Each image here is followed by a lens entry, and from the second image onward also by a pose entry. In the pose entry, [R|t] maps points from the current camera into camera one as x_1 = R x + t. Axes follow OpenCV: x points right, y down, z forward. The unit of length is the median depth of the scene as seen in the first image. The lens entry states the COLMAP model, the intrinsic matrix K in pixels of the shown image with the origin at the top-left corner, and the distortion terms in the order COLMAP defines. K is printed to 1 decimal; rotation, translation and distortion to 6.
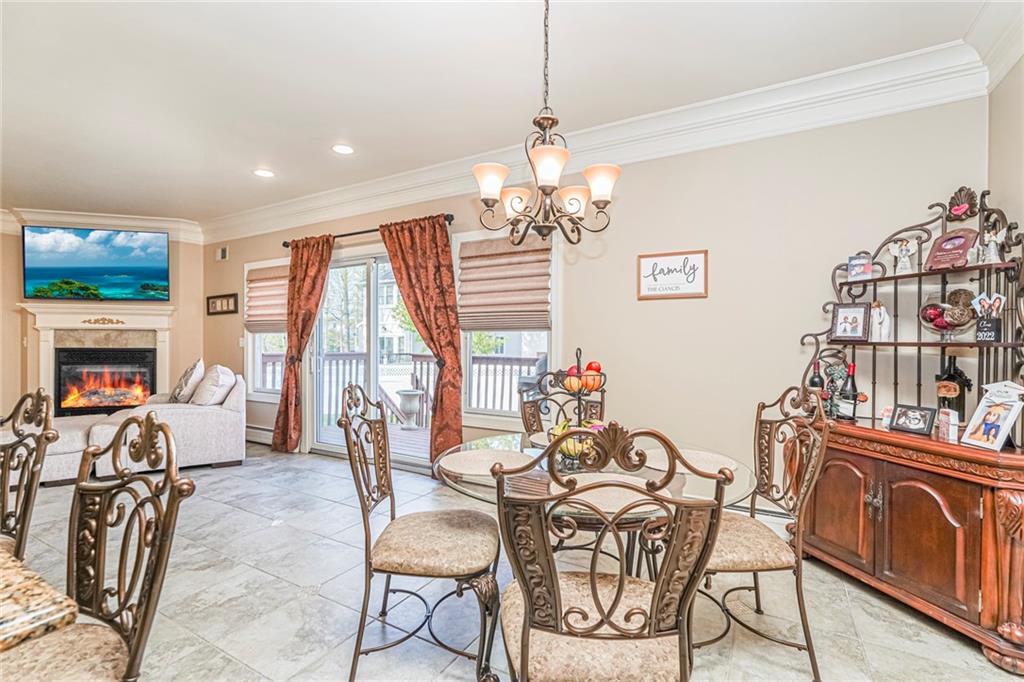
lens RADIAL K [[464.4, 0, 515.5], [0, 464.4, 344.1], [0, 0, 1]] dist [-0.007487, 0.001848]
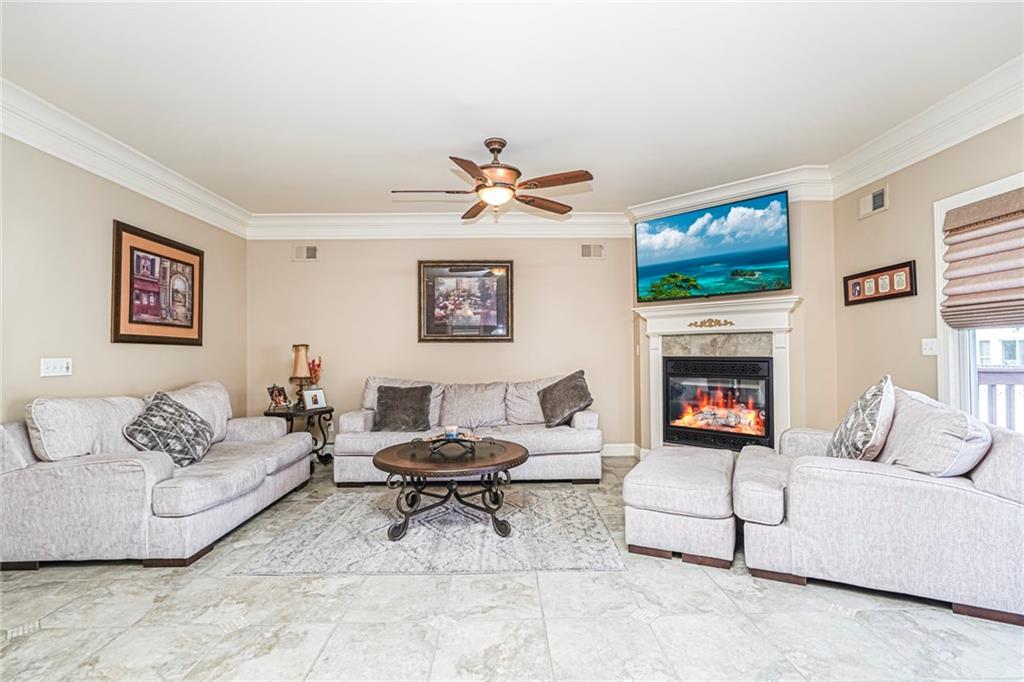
lens RADIAL K [[464.4, 0, 511.2], [0, 464.4, 342.7], [0, 0, 1]] dist [-0.007487, 0.001848]
pose [[0.507846, -0.024781, -0.861091, -0.375900], [0.002919, 0.999630, -0.027047, 0.005021], [0.861443, 0.011223, 0.507731, 0.296900]]
